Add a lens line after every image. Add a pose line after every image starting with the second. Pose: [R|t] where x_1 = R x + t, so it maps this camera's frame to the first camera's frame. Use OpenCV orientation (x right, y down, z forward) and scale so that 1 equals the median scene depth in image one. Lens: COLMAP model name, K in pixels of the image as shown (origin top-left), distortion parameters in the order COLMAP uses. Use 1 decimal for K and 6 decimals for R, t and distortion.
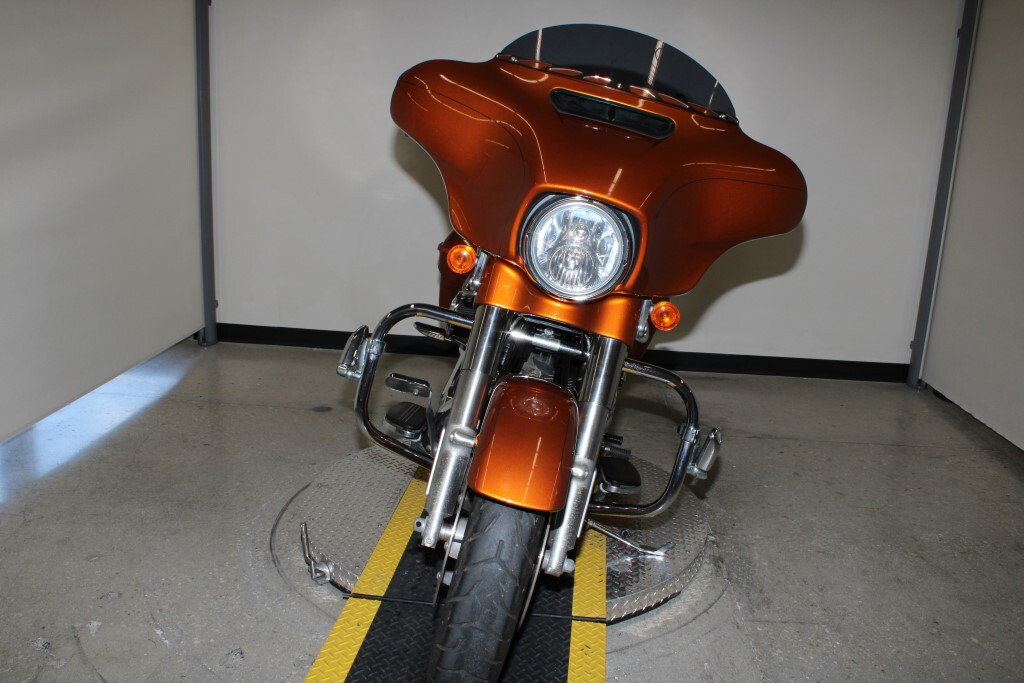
lens RADIAL K [[841.2, 0, 505.3], [0, 841.2, 346.0], [0, 0, 1]] dist [-0.172552, 0.153427]
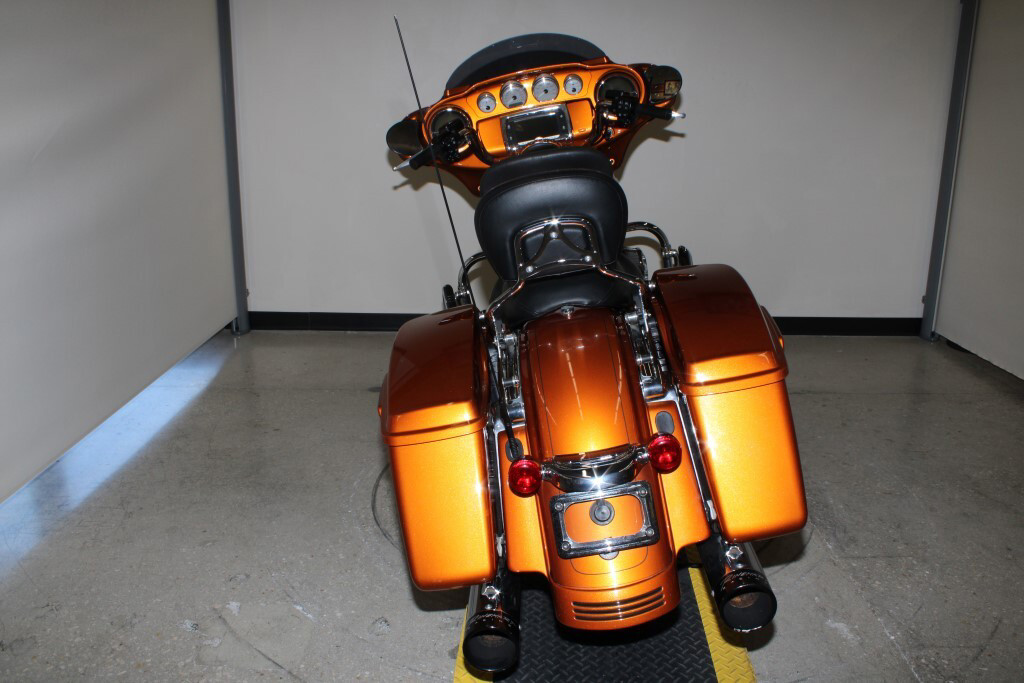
lens RADIAL K [[841.2, 0, 505.3], [0, 841.2, 346.0], [0, 0, 1]] dist [-0.172552, 0.153427]
pose [[0.997592, -0.052374, 0.045457, -0.152227], [0.051169, 0.998317, 0.027293, 0.004093], [-0.046810, -0.024901, 0.998593, -0.038534]]
